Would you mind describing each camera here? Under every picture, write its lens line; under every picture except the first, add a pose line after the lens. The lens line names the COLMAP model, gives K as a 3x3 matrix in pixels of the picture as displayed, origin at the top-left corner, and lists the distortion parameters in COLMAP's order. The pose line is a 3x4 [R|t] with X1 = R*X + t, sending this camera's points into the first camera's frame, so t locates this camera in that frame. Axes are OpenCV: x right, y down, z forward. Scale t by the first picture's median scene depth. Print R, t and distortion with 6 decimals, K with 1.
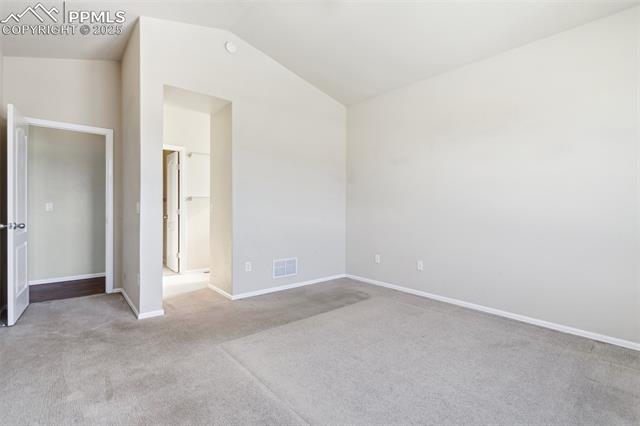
lens RADIAL K [[302.9, 0, 319.5], [0, 302.9, 210.0], [0, 0, 1]] dist [0.002304, 0.000942]
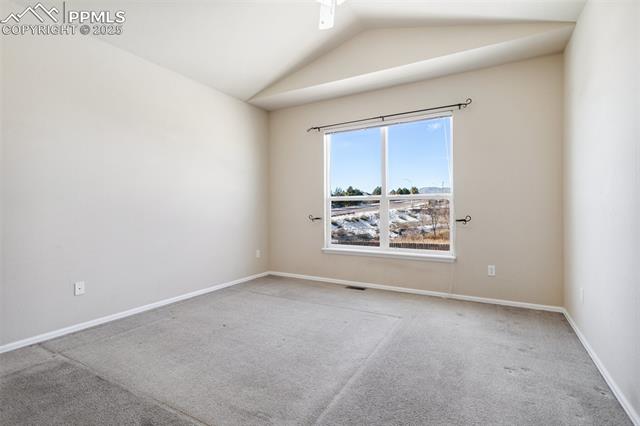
lens RADIAL K [[302.9, 0, 319.5], [0, 302.9, 210.0], [0, 0, 1]] dist [0.002304, 0.000942]
pose [[-0.358166, 0.006305, 0.933637, -0.577994], [0.008422, 0.999958, -0.003521, 0.003482], [-0.933620, 0.006602, -0.358204, 0.760404]]
